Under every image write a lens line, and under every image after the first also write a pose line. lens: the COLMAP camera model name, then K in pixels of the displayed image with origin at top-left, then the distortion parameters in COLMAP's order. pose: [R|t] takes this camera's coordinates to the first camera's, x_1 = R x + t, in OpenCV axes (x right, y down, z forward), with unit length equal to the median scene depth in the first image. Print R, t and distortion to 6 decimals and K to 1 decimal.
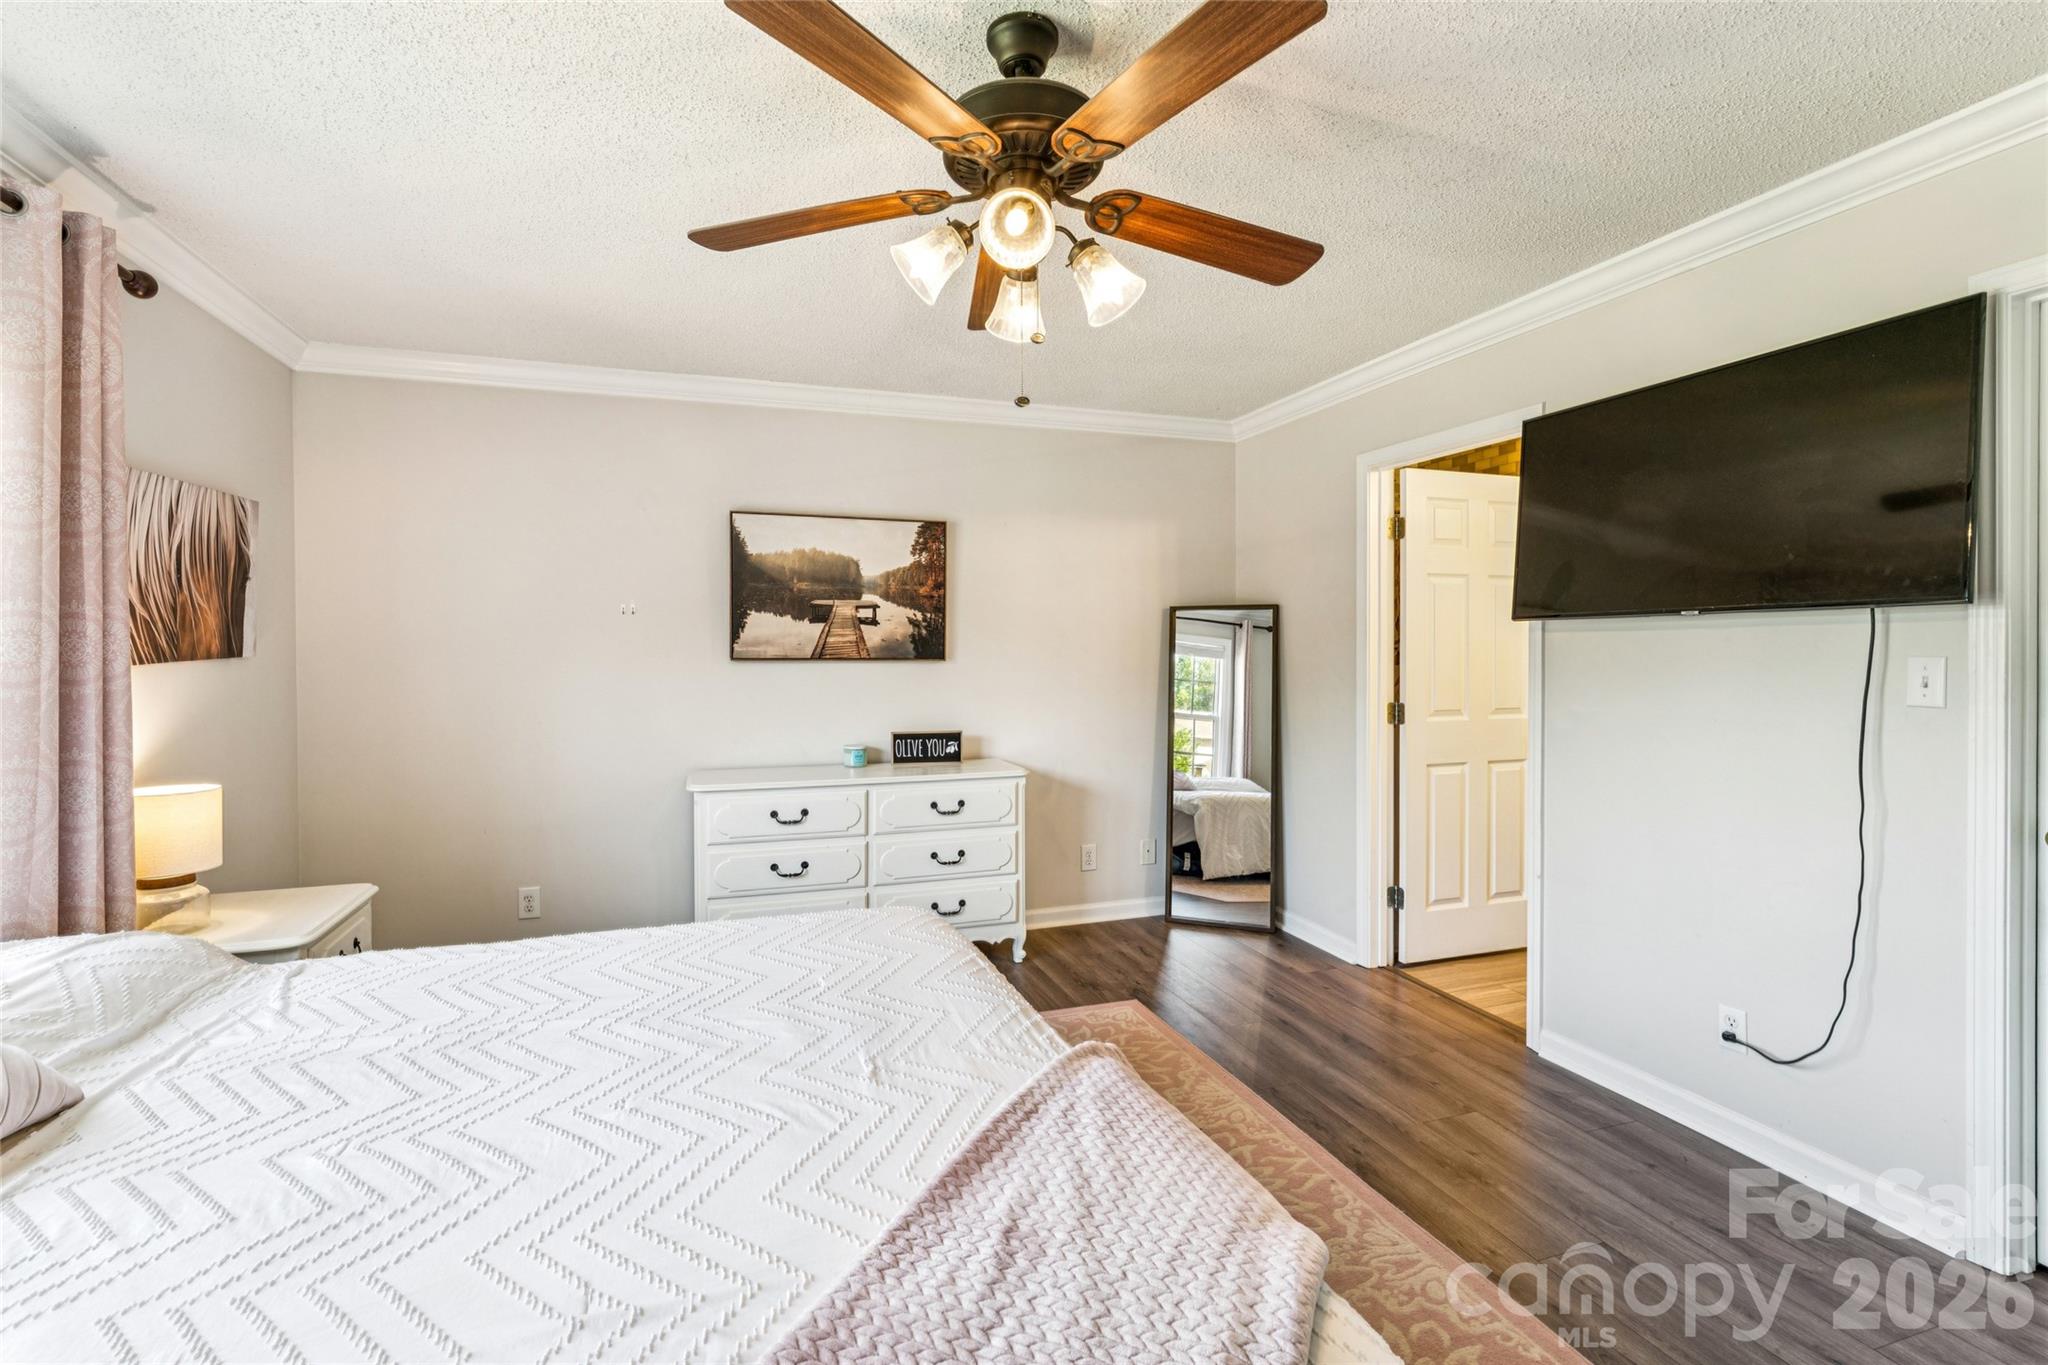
lens RADIAL K [[917.5, 0, 1011.0], [0, 917.5, 662.7], [0, 0, 1]] dist [0.002735, 0.000367]
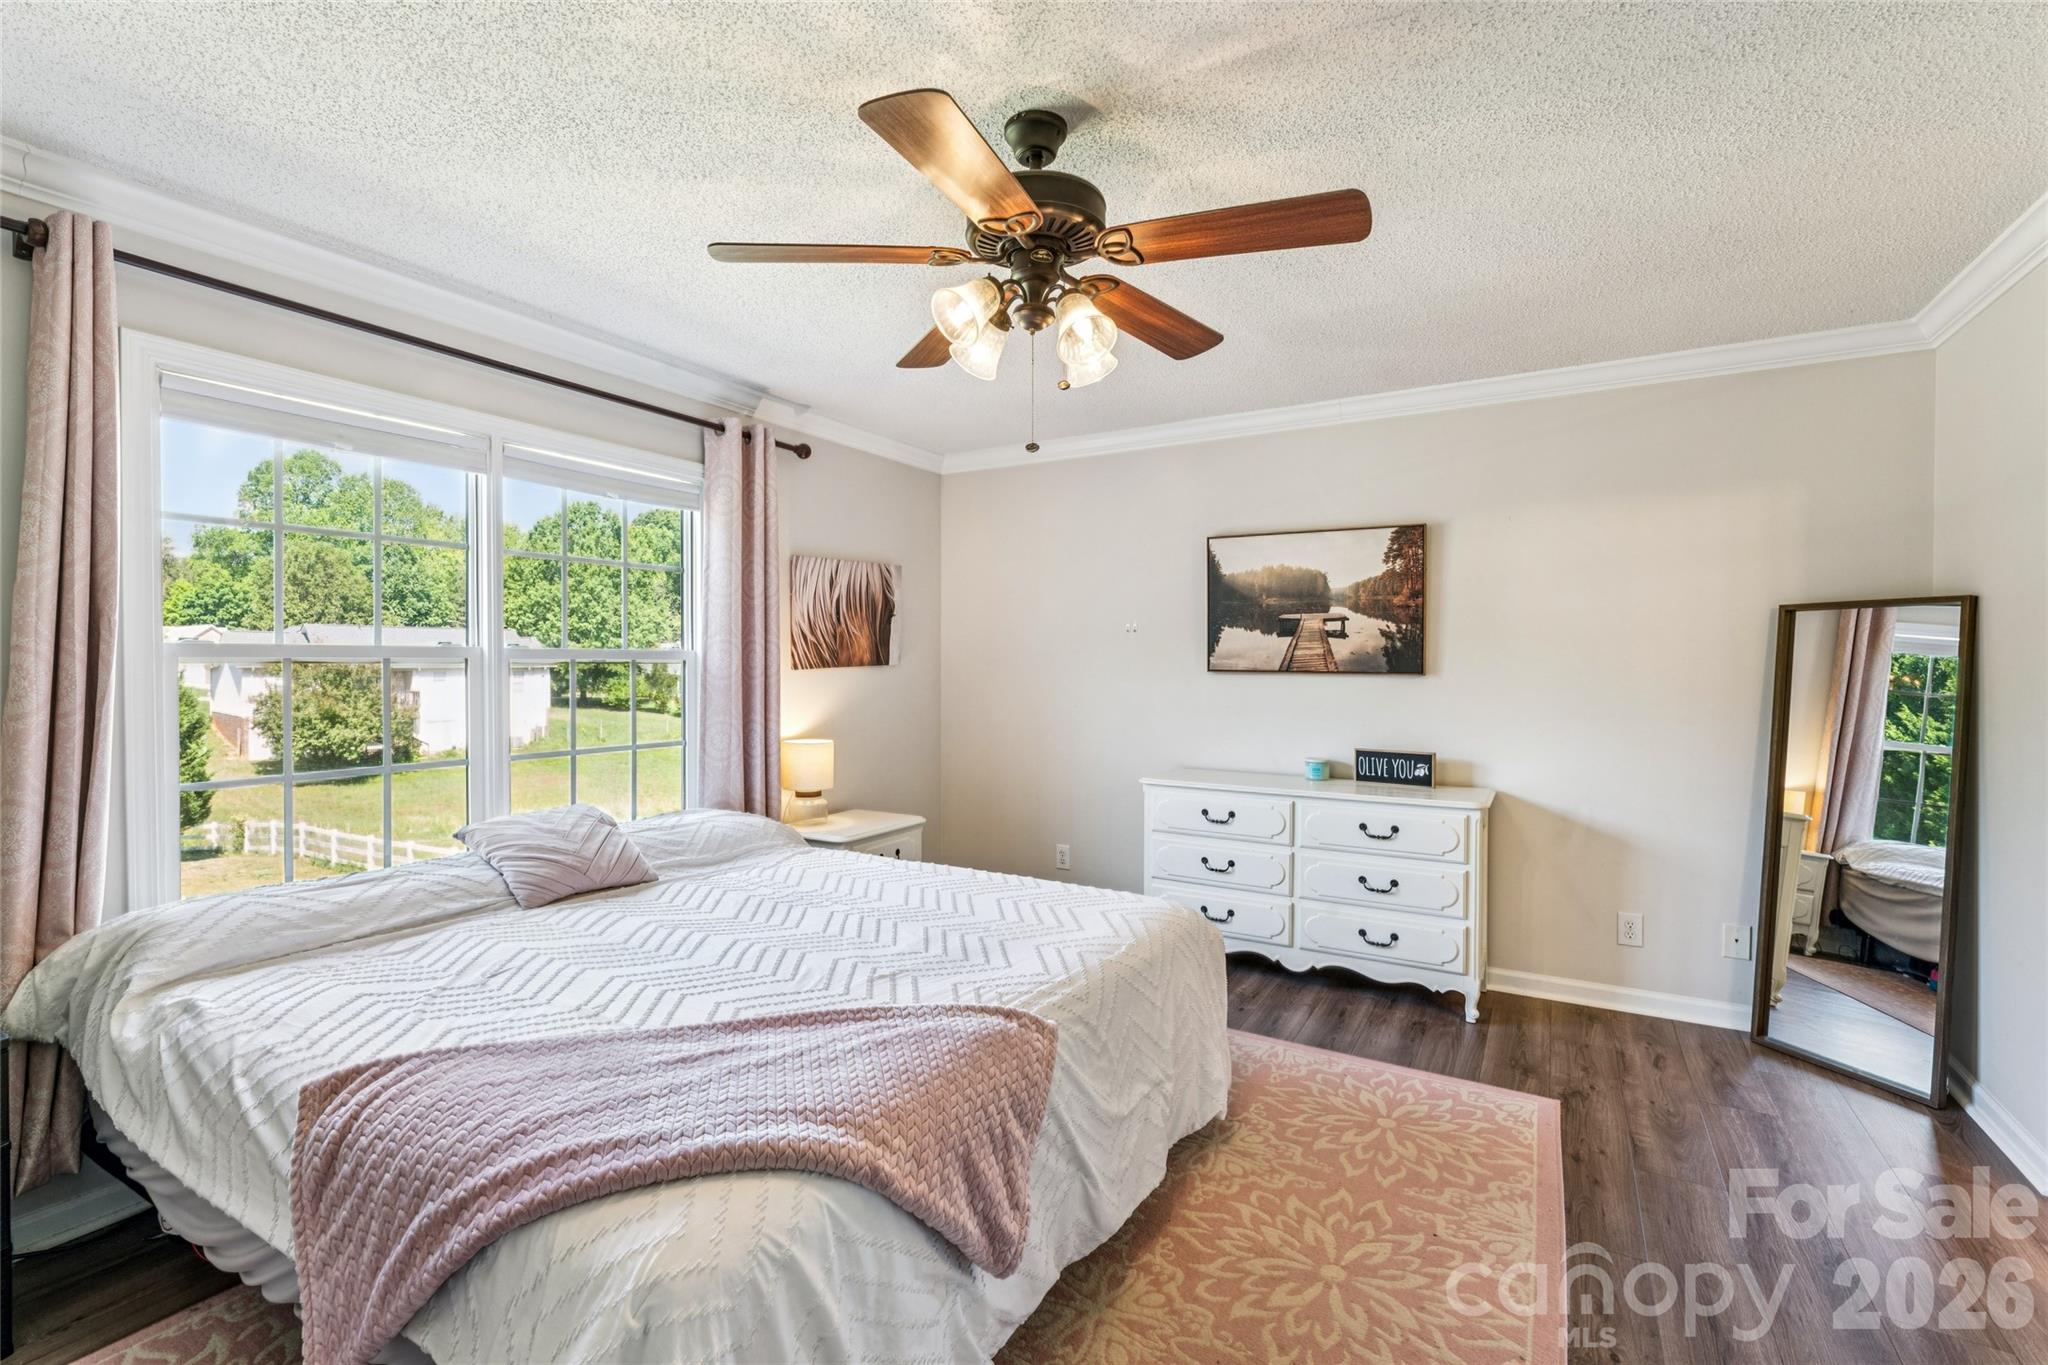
lens RADIAL K [[905.4, 0, 1007.6], [0, 905.4, 674.9], [0, 0, 1]] dist [-0.002278, 0.000395]
pose [[0.652696, 0.016638, -0.757437, 0.359715], [-0.016025, 0.999838, 0.008154, -0.003593], [0.757451, 0.006815, 0.652857, 0.100064]]
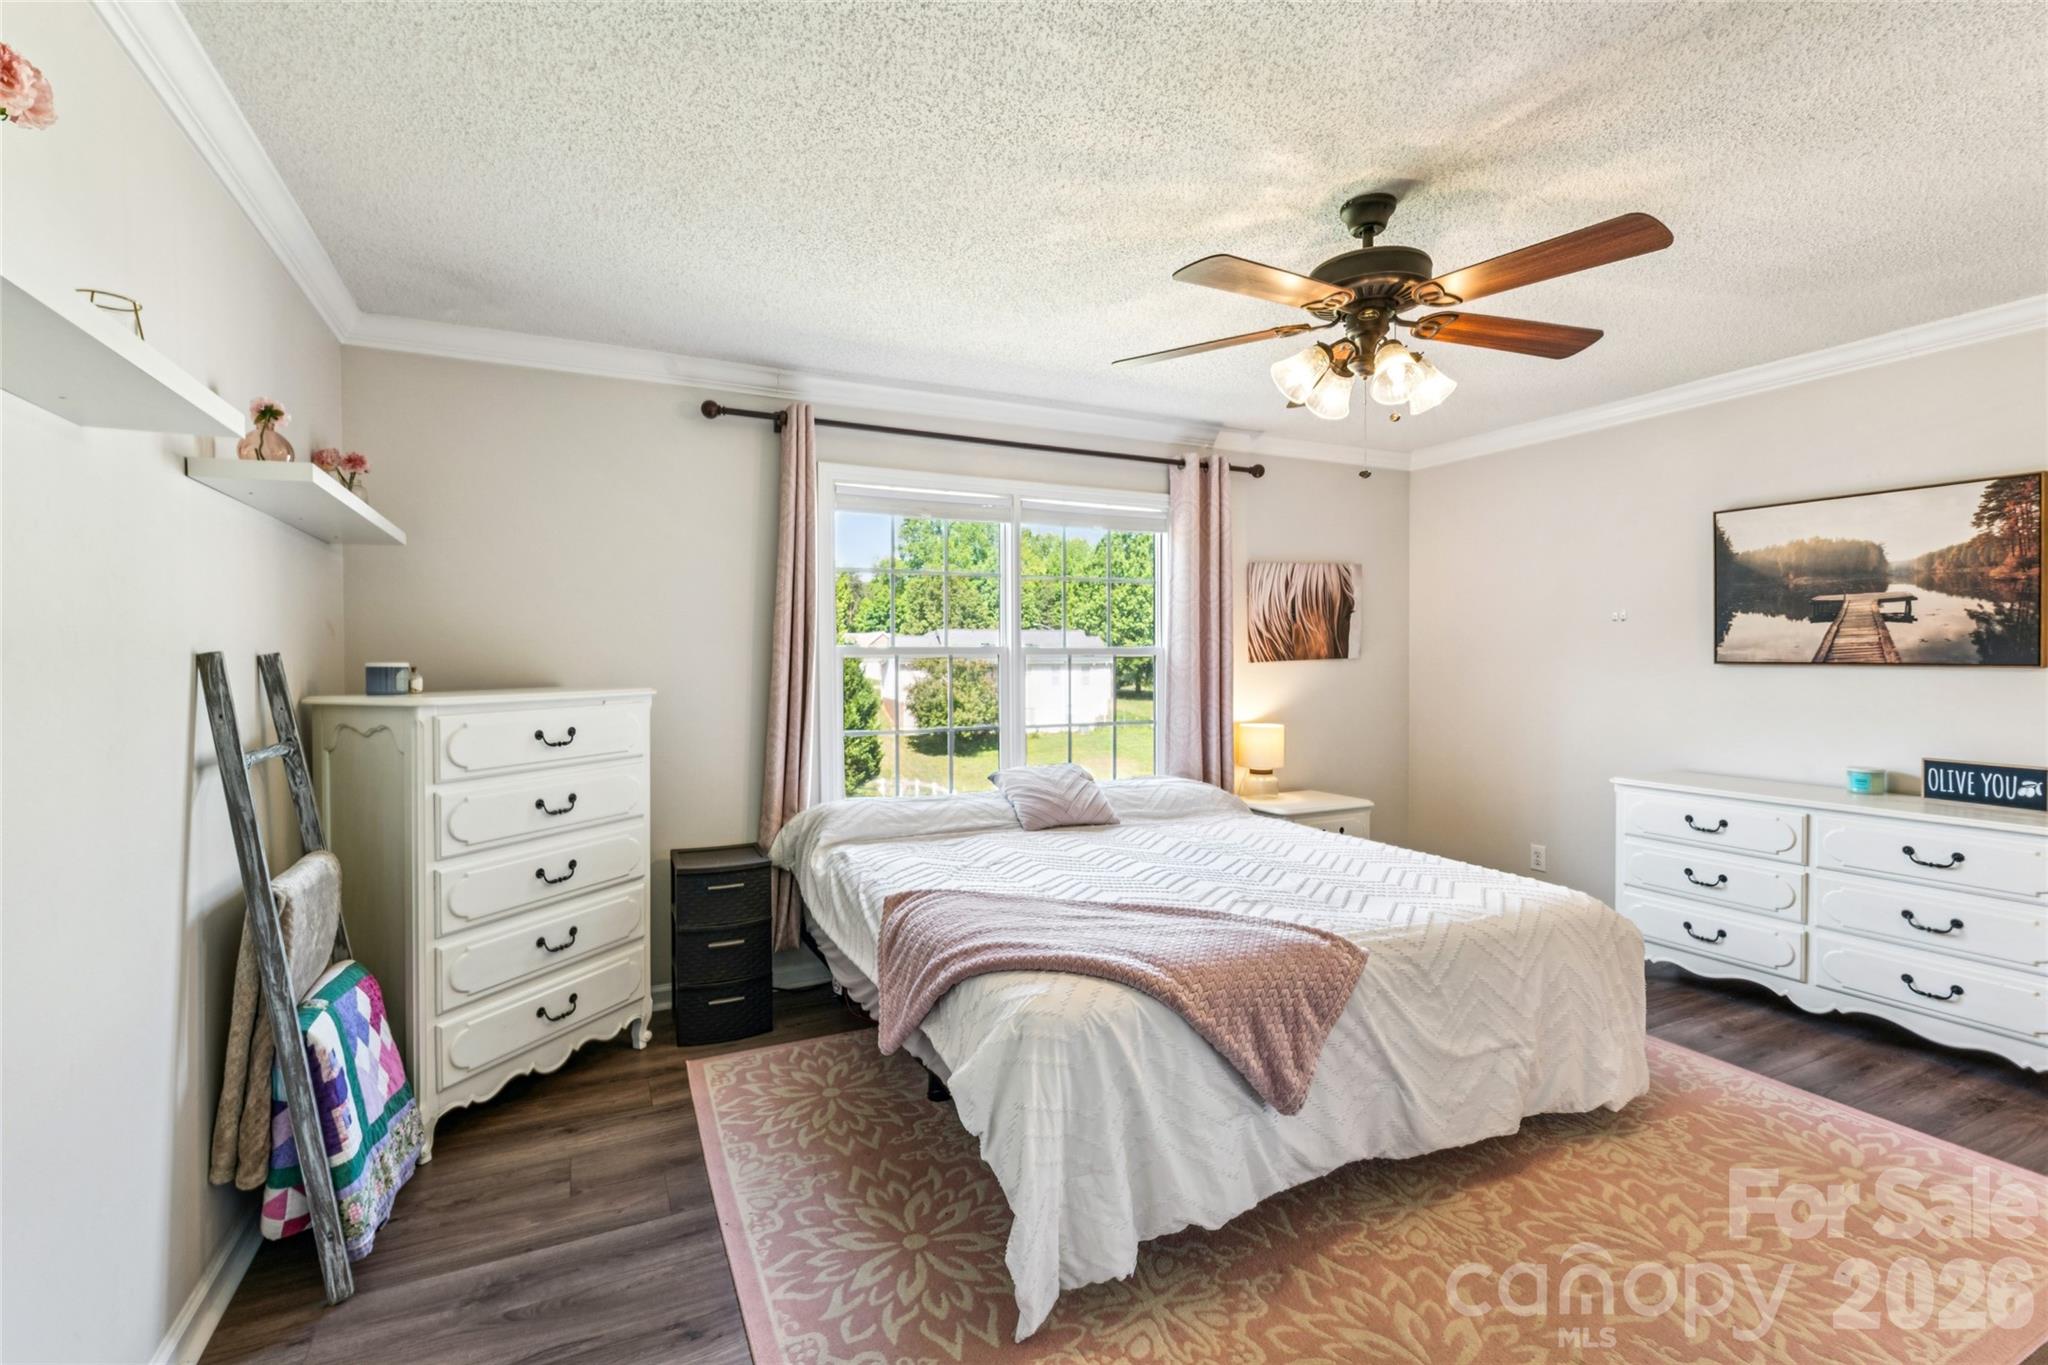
lens RADIAL K [[900.6, 0, 1017.1], [0, 900.6, 674.2], [0, 0, 1]] dist [0.003037, 0.000353]
pose [[0.135836, 0.021849, -0.990490, 0.540584], [-0.011233, 0.999727, 0.020512, -0.002909], [0.990668, 0.008340, 0.136044, 0.127178]]
